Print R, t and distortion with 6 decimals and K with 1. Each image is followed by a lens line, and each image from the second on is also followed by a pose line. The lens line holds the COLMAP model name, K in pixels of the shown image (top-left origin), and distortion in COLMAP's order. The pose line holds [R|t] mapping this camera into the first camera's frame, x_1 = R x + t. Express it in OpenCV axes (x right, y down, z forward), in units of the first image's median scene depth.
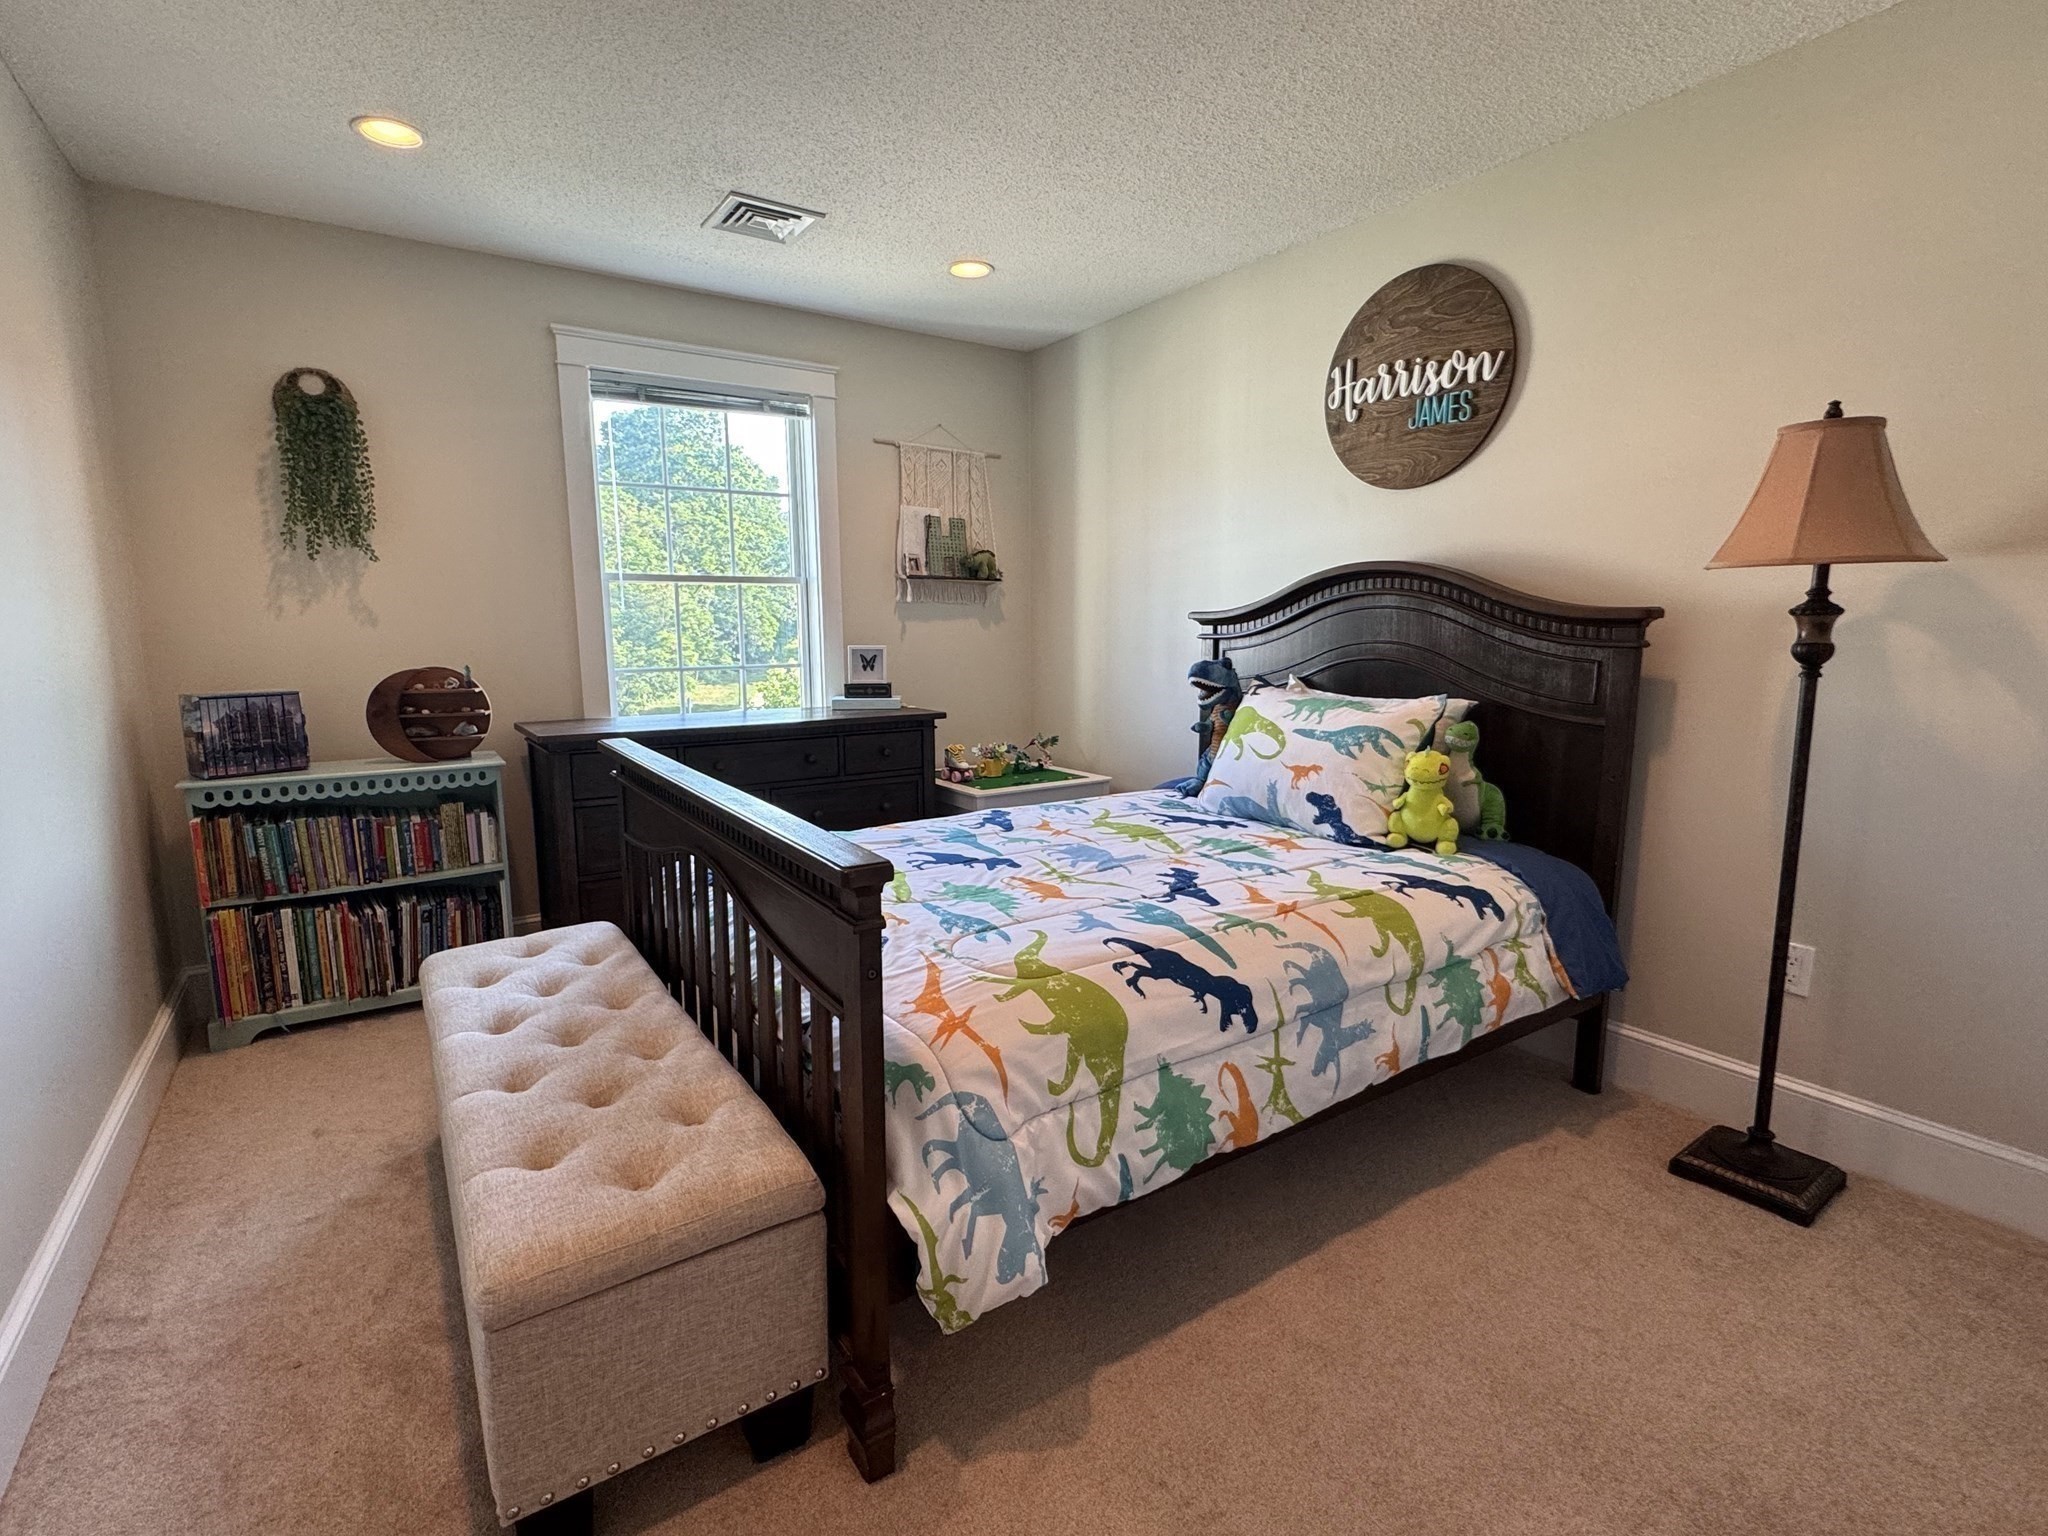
lens RADIAL K [[961.5, 0, 1020.4], [0, 961.5, 768.7], [0, 0, 1]] dist [0.000112, 0.000051]
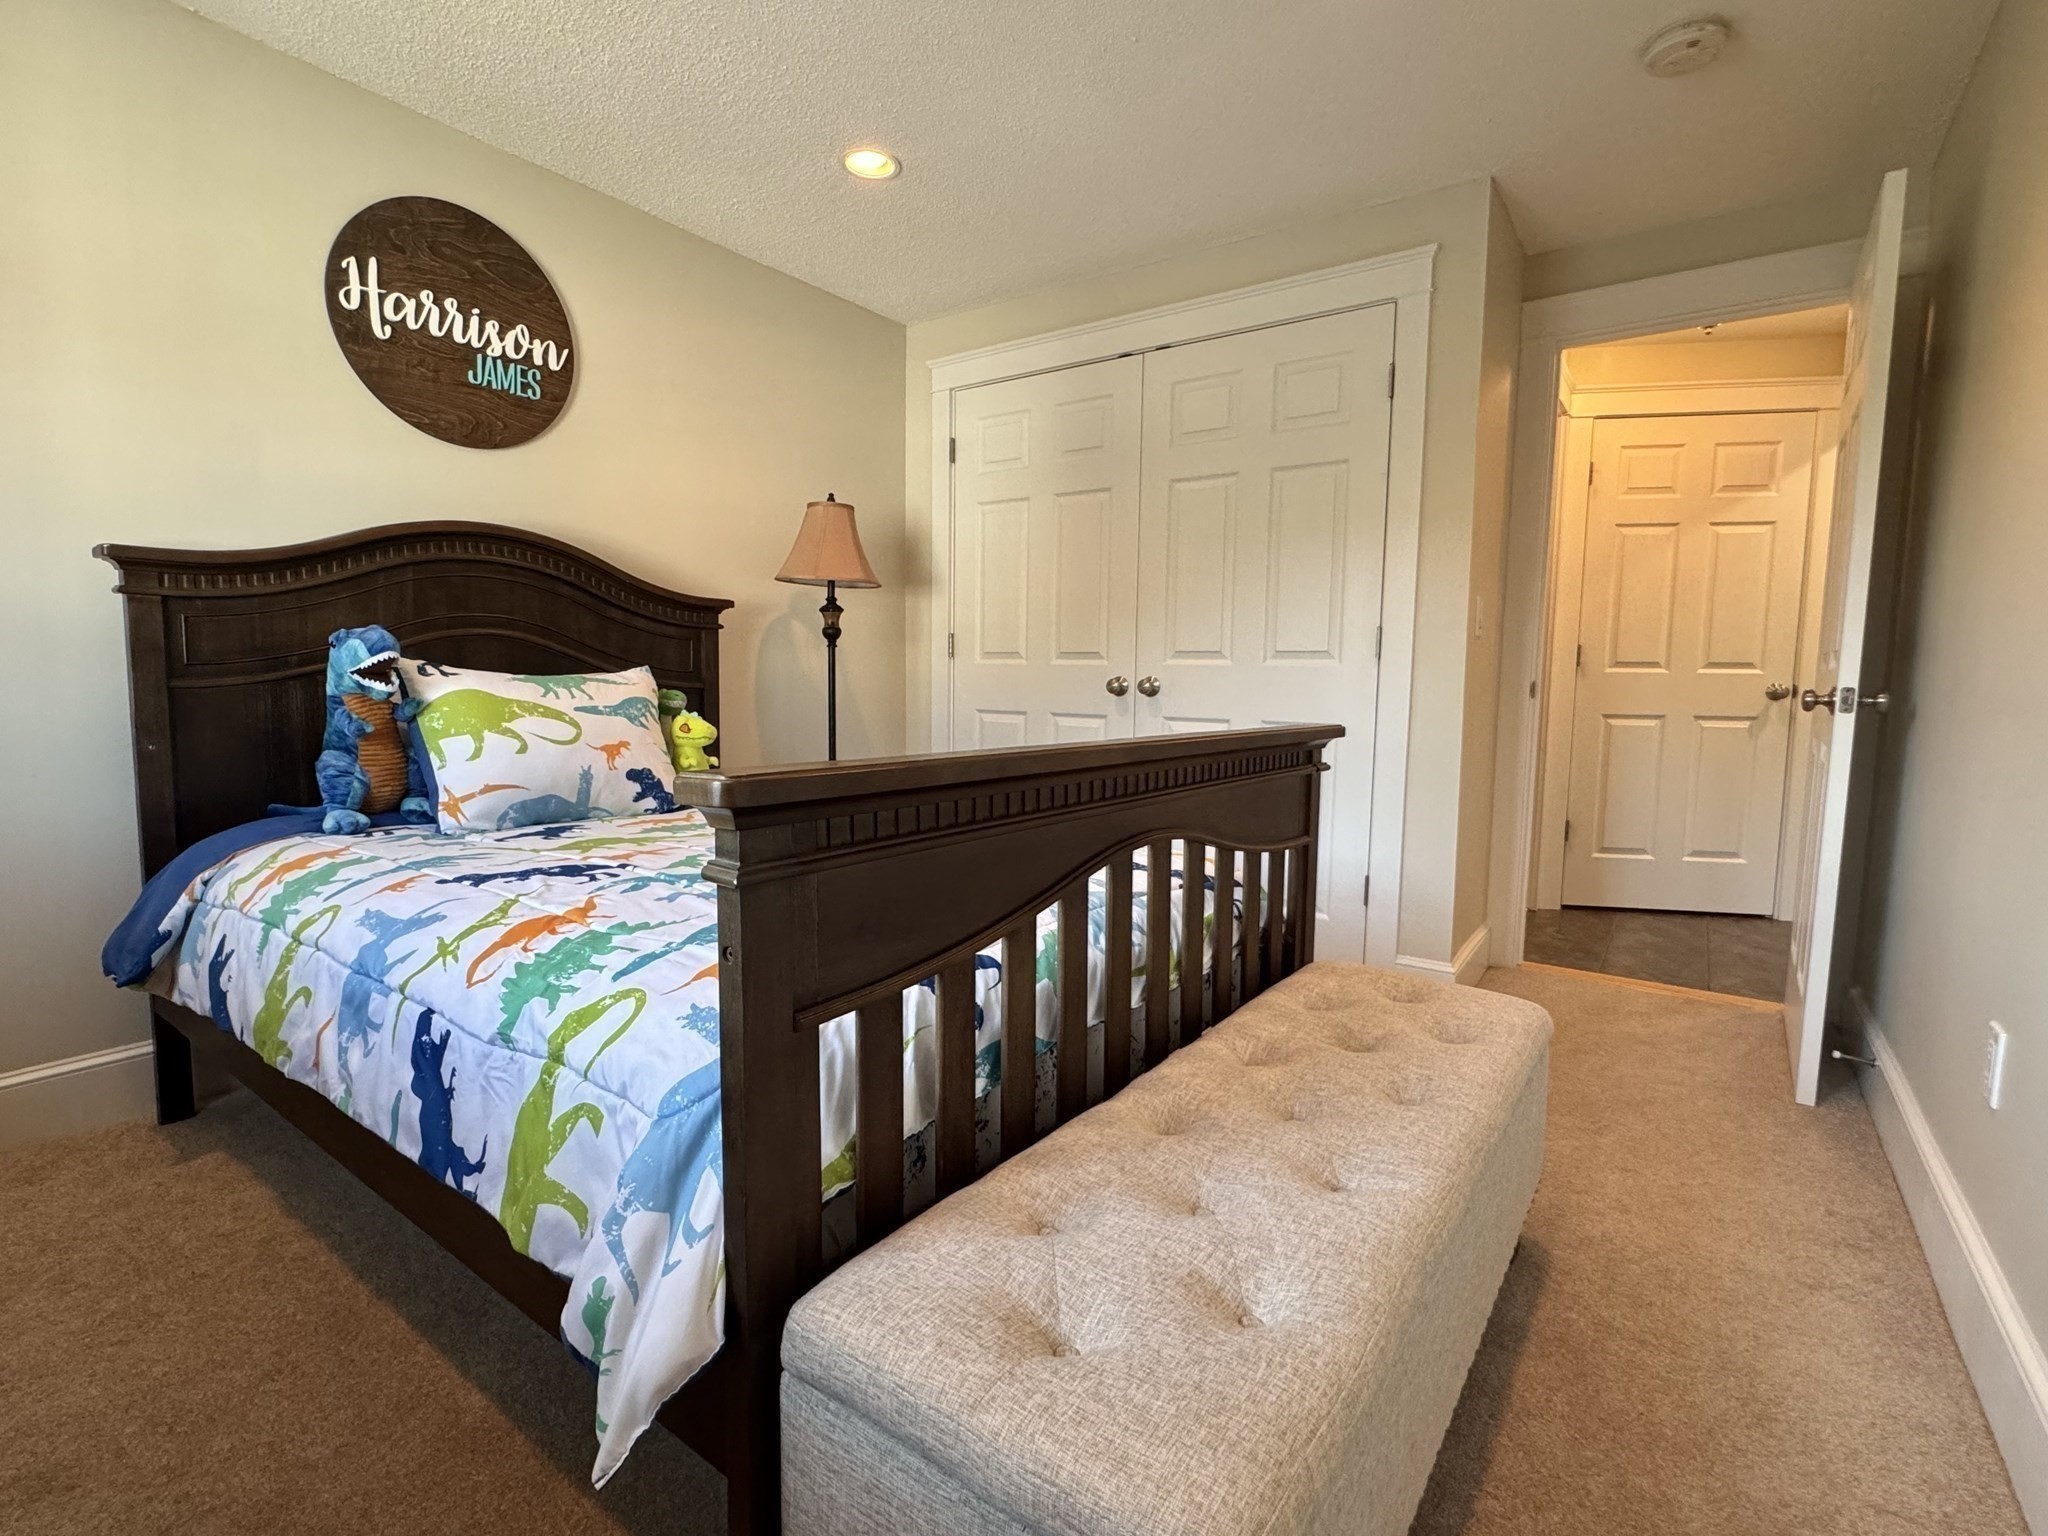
lens RADIAL K [[961.5, 0, 1021.5], [0, 961.5, 767.0], [0, 0, 1]] dist [0.000112, 0.000051]
pose [[-0.336401, -0.085806, 0.937802, -0.685151], [0.134869, 0.981185, 0.138155, -0.054186], [-0.932011, 0.172955, -0.318499, 0.908863]]
